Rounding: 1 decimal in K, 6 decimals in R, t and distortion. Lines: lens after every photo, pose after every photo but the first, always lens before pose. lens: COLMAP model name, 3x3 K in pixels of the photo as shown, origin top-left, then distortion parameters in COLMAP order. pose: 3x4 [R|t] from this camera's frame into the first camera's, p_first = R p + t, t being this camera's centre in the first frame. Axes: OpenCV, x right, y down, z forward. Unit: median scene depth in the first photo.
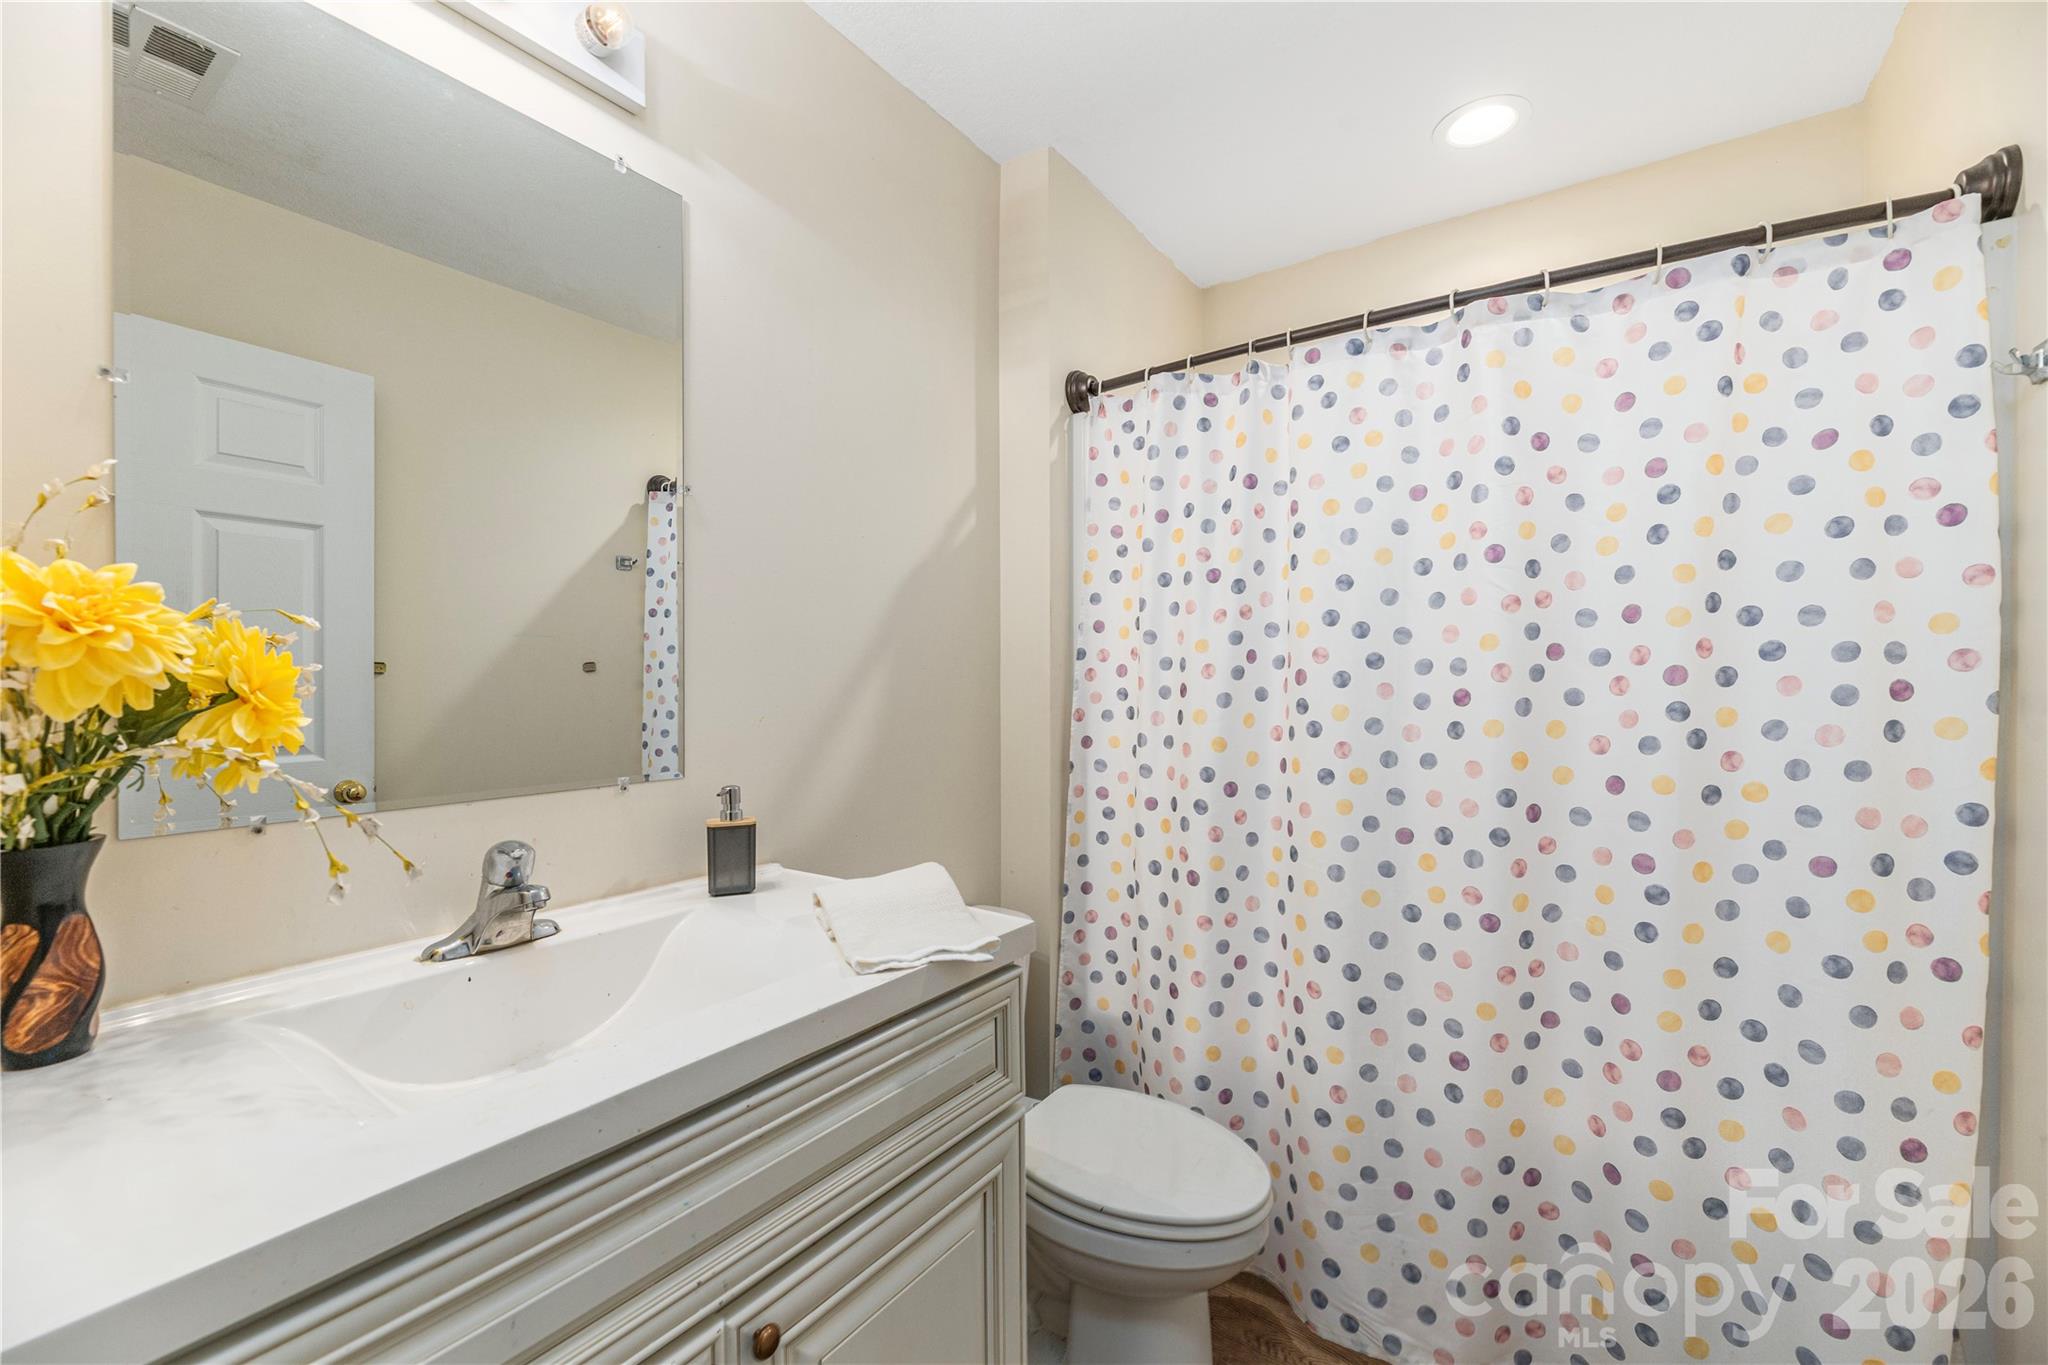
lens RADIAL K [[827.2, 0, 1027.0], [0, 827.2, 685.4], [0, 0, 1]] dist [0.001033, 0.000190]
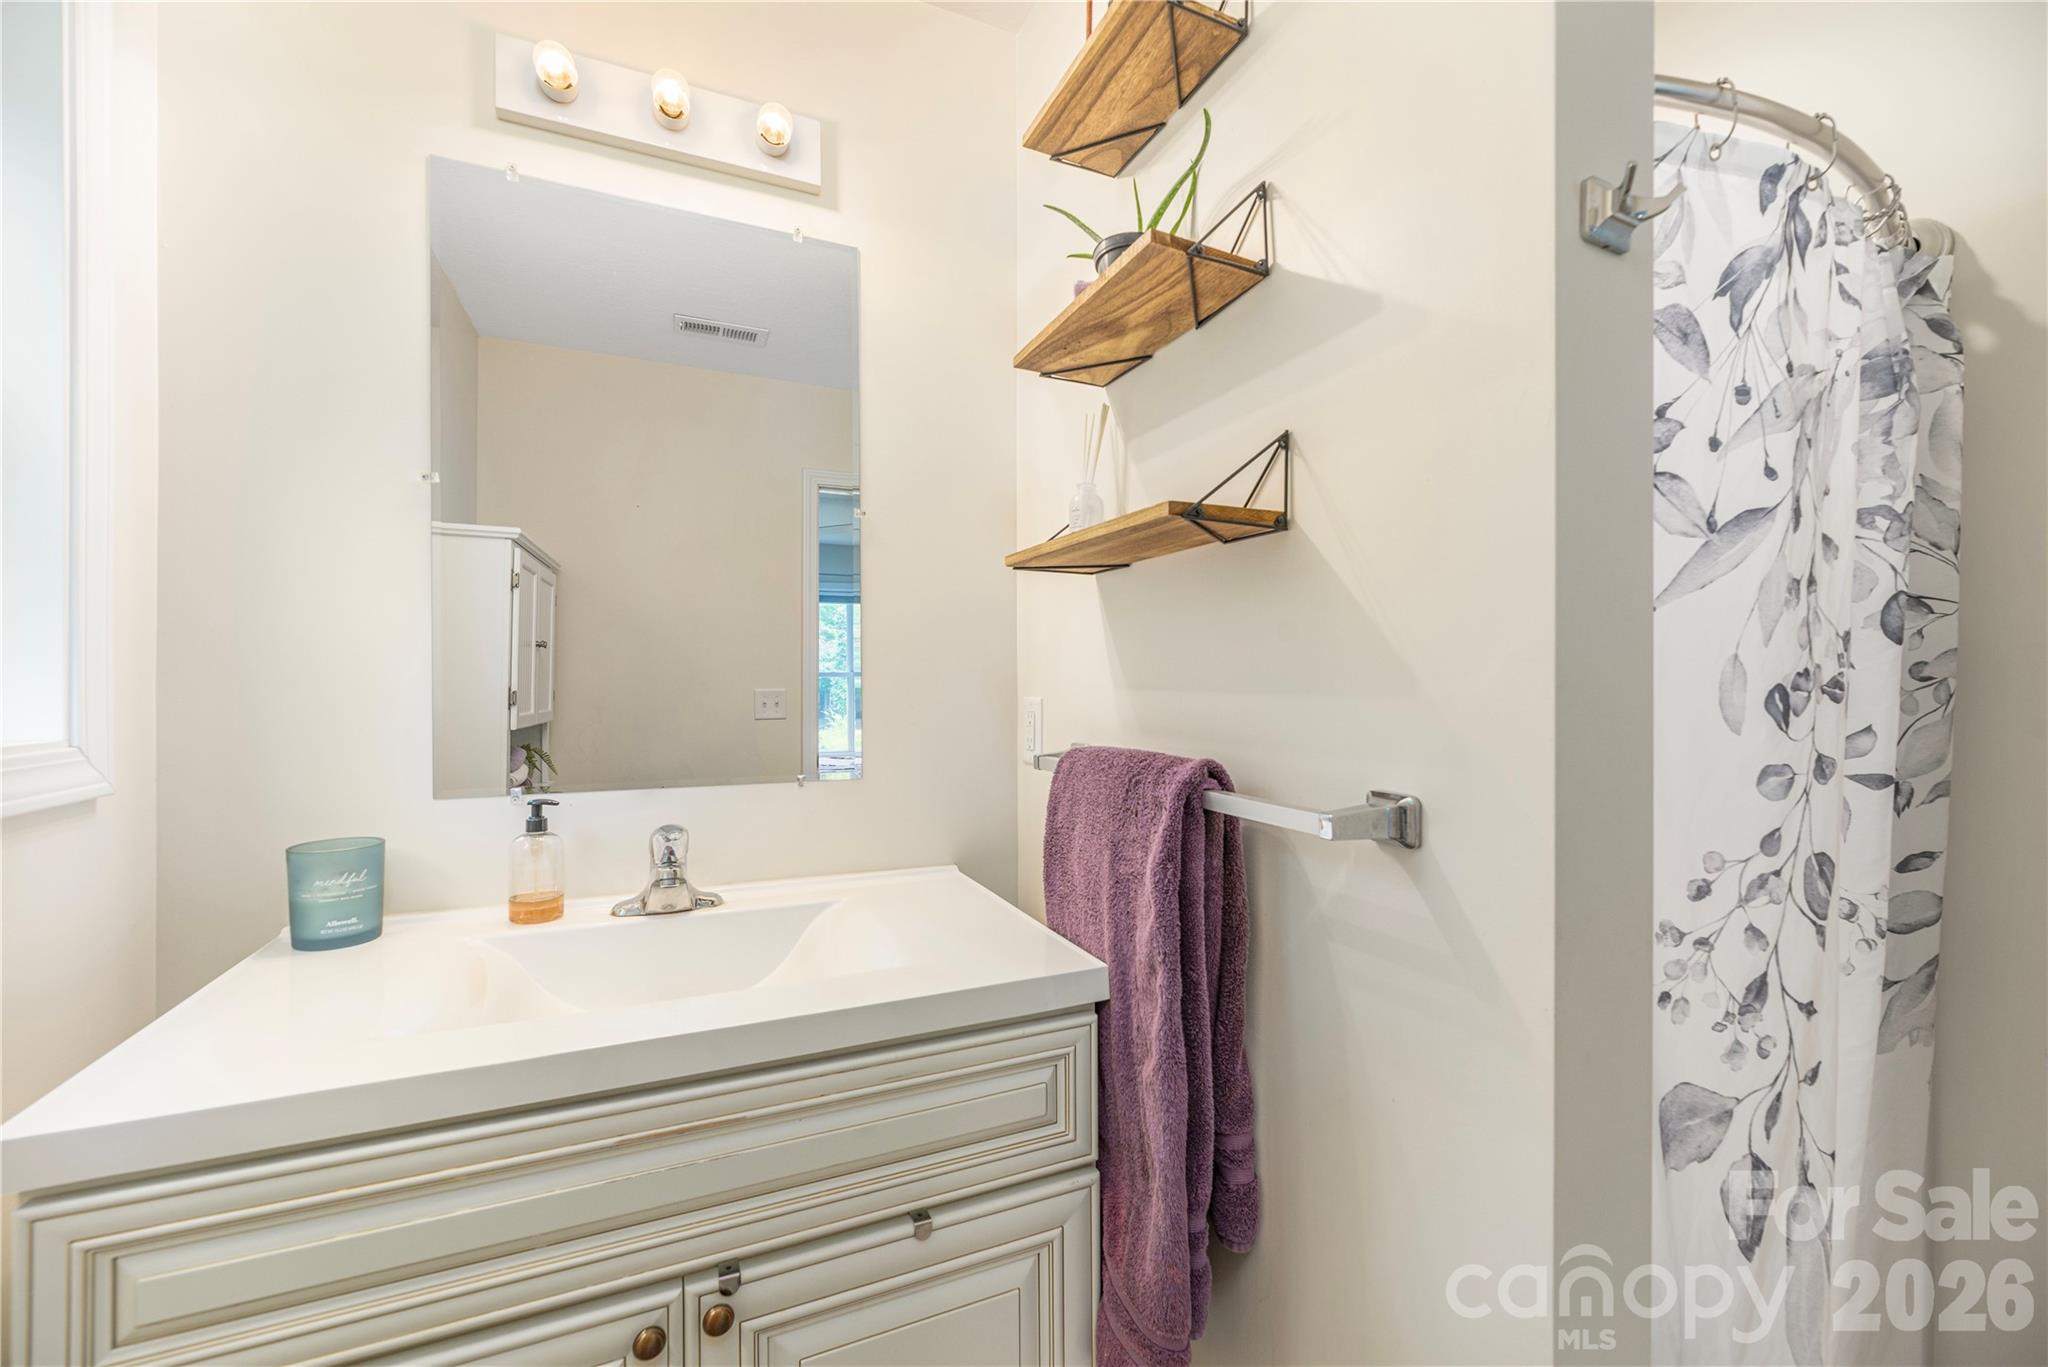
lens RADIAL K [[827.2, 0, 1027.0], [0, 827.2, 686.4], [0, 0, 1]] dist [0.001033, 0.000190]
pose [[0.875657, 0.003725, -0.482919, 0.403696], [-0.011631, 0.999843, -0.013378, -0.002251], [0.482793, 0.017332, 0.875563, 0.191100]]
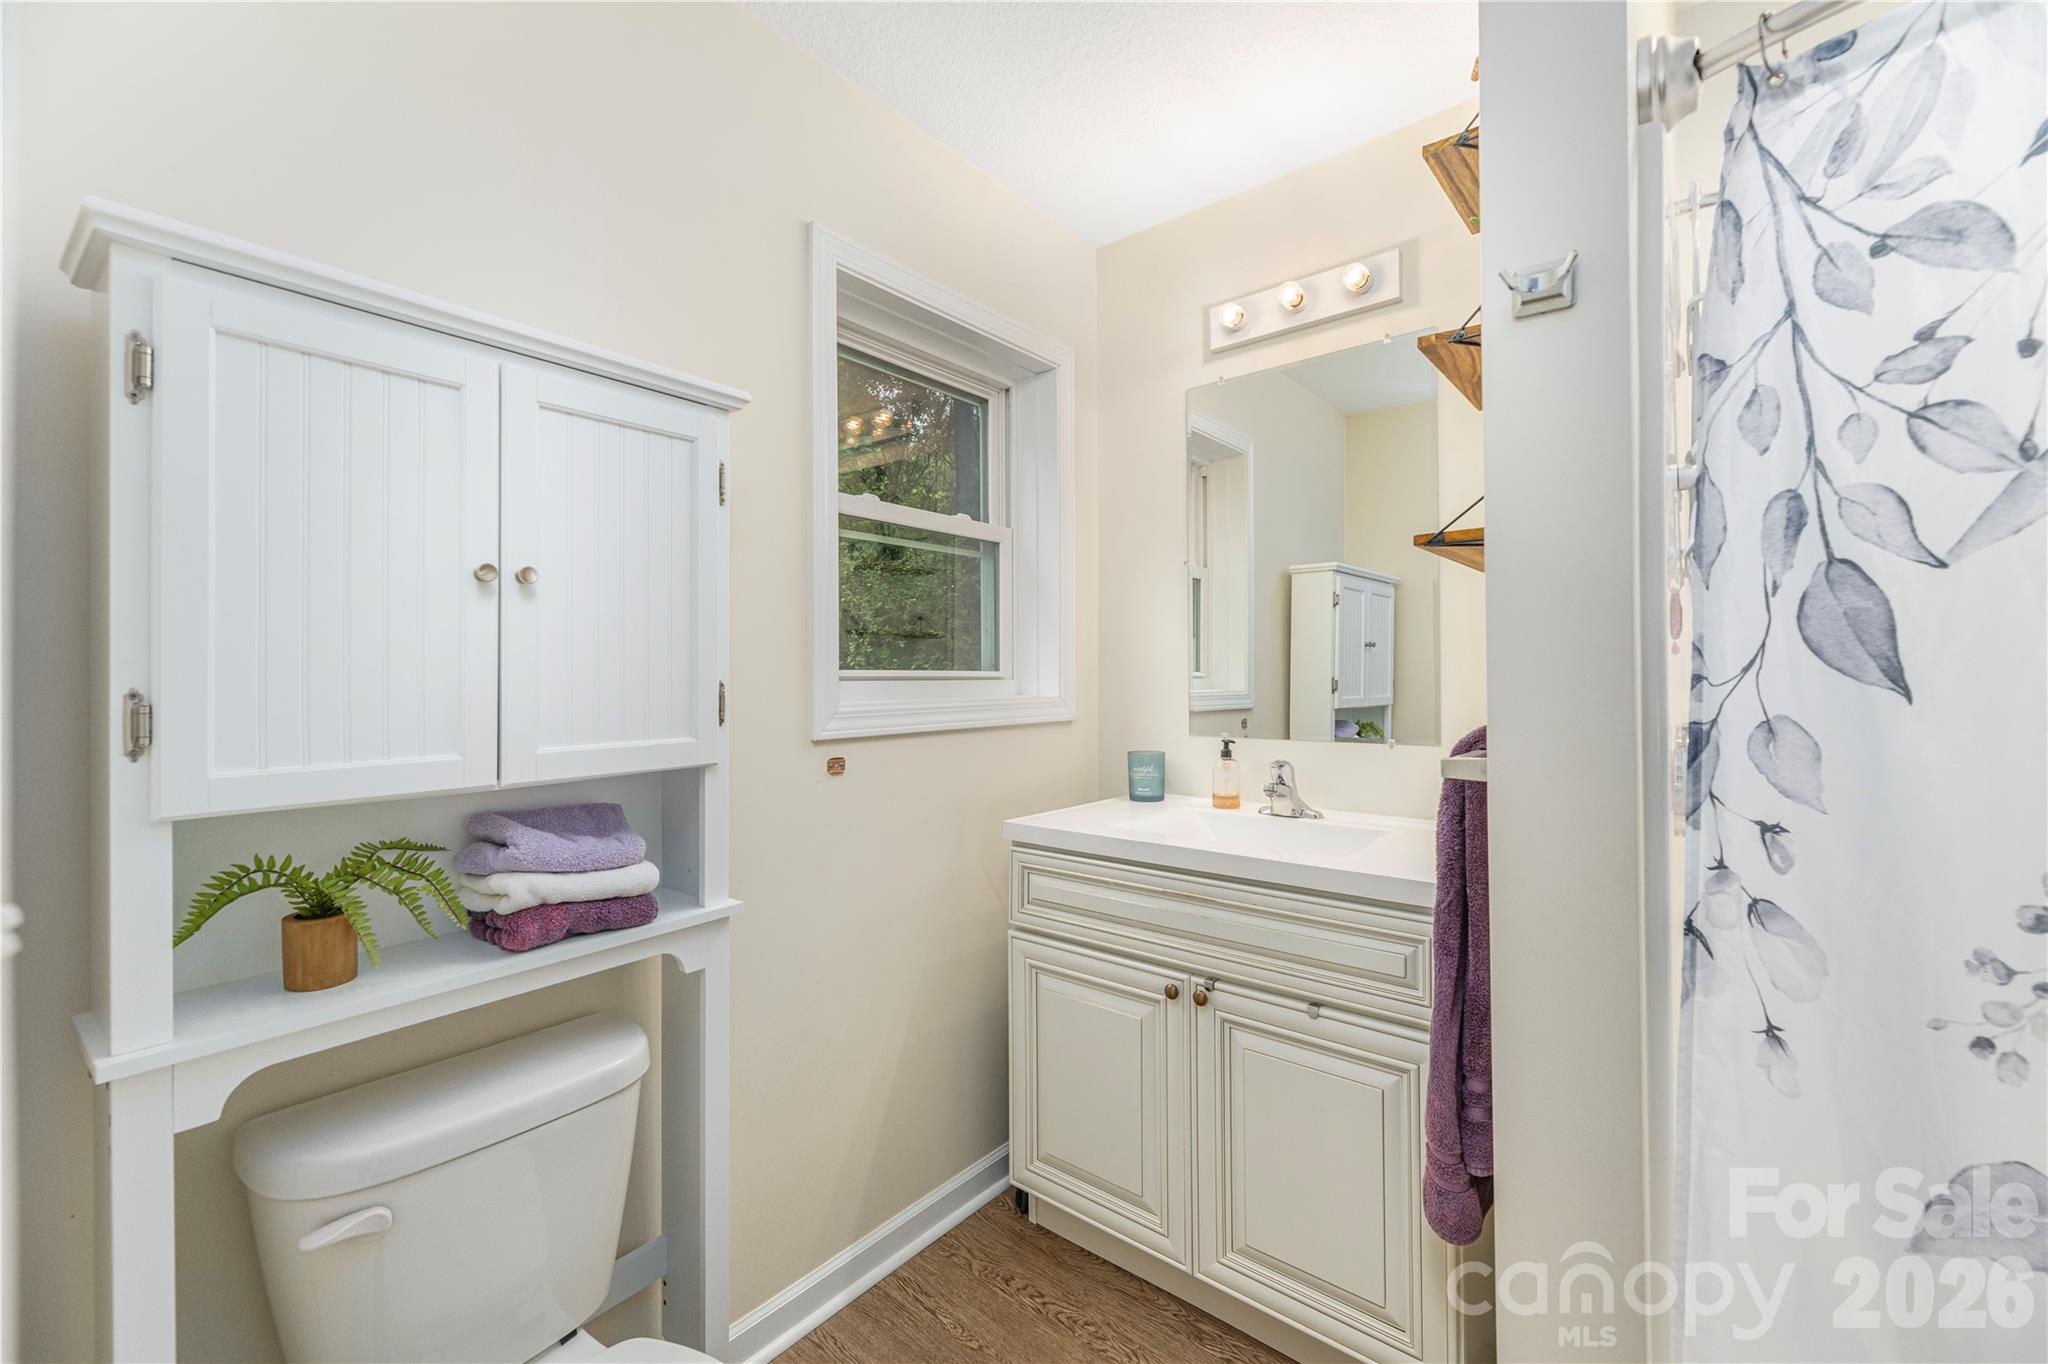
lens RADIAL K [[827.2, 0, 1027.0], [0, 827.2, 684.9], [0, 0, 1]] dist [0.001033, 0.000190]
pose [[-0.053120, 0.008103, -0.998555, 1.302743], [-0.014723, 0.999852, 0.008897, 0.006093], [0.998480, 0.015174, -0.052993, 0.501088]]
